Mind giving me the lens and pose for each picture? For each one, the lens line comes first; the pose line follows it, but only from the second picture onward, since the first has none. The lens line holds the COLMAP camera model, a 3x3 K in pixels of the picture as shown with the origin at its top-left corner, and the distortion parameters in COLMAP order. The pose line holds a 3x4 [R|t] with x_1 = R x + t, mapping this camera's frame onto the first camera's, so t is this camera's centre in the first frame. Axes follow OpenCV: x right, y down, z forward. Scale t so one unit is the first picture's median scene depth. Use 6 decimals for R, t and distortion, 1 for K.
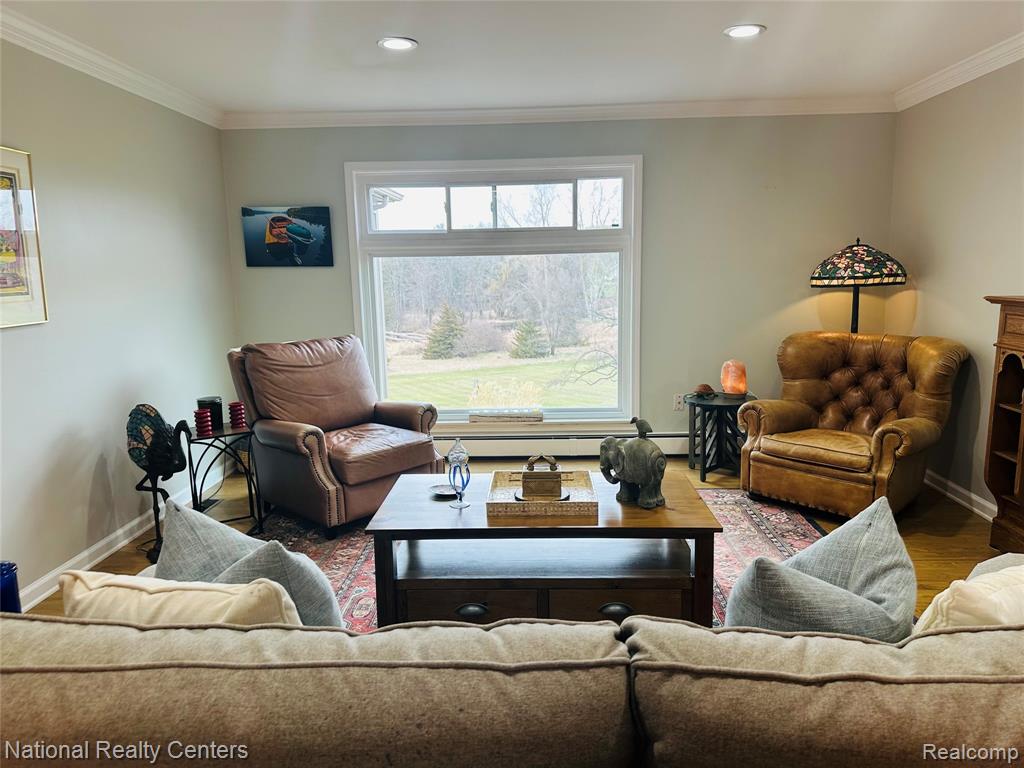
lens RADIAL K [[713.3, 0, 515.7], [0, 713.3, 384.1], [0, 0, 1]] dist [0.016634, -0.007184]
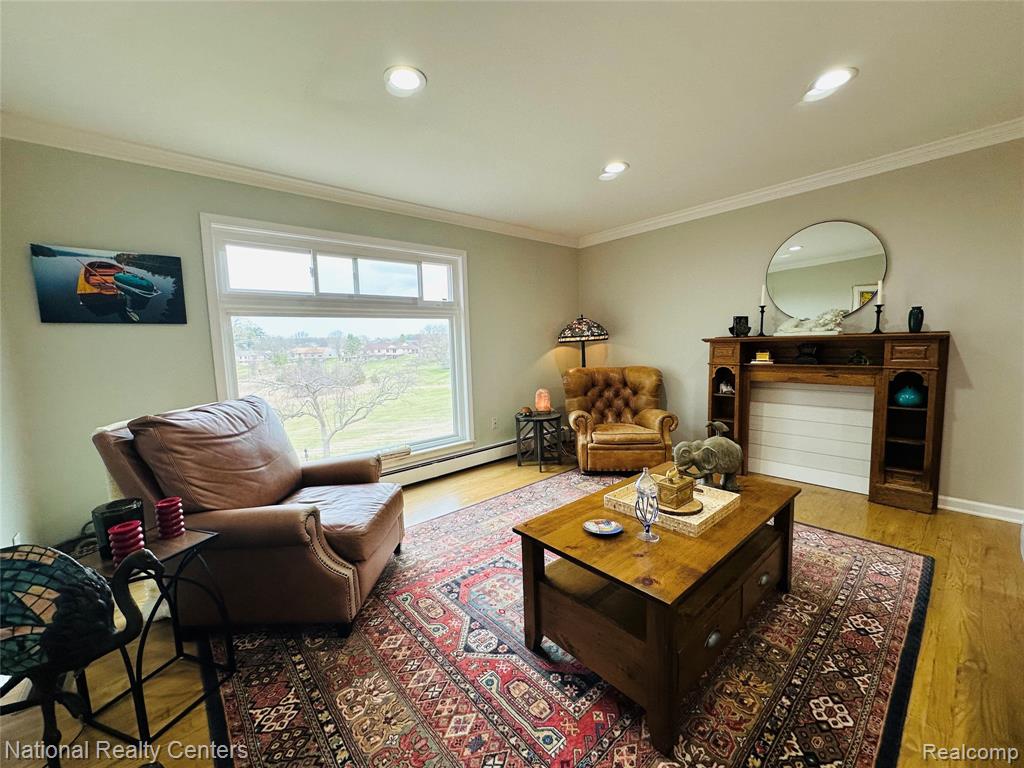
lens RADIAL K [[406.1, 0, 511.9], [0, 406.1, 382.0], [0, 0, 1]] dist [-0.014648, 0.001117]
pose [[0.730248, -0.070062, 0.679580, -0.307877], [0.129645, 0.990864, -0.037156, -0.022500], [-0.670768, 0.115237, 0.732660, 0.371872]]
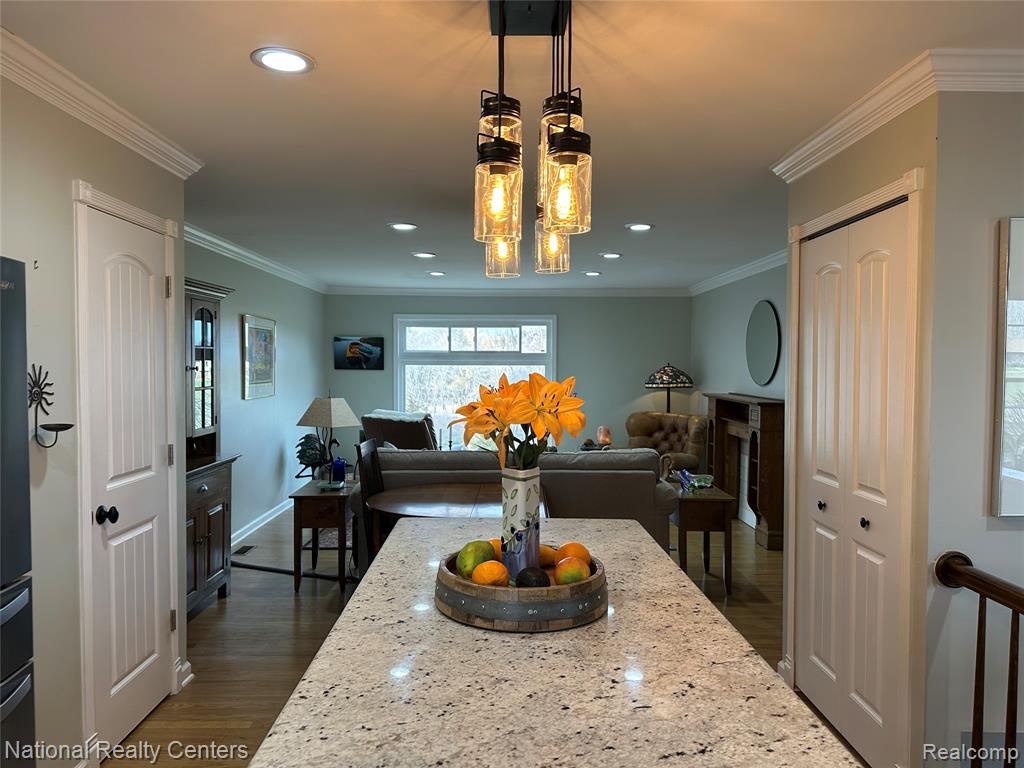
lens RADIAL K [[713.3, 0, 505.5], [0, 713.3, 383.8], [0, 0, 1]] dist [0.016634, -0.007184]
pose [[0.999009, 0.022920, 0.038160, -0.020324], [-0.017597, 0.990771, -0.134401, 0.102974], [-0.040889, 0.133597, 0.990192, -0.772818]]
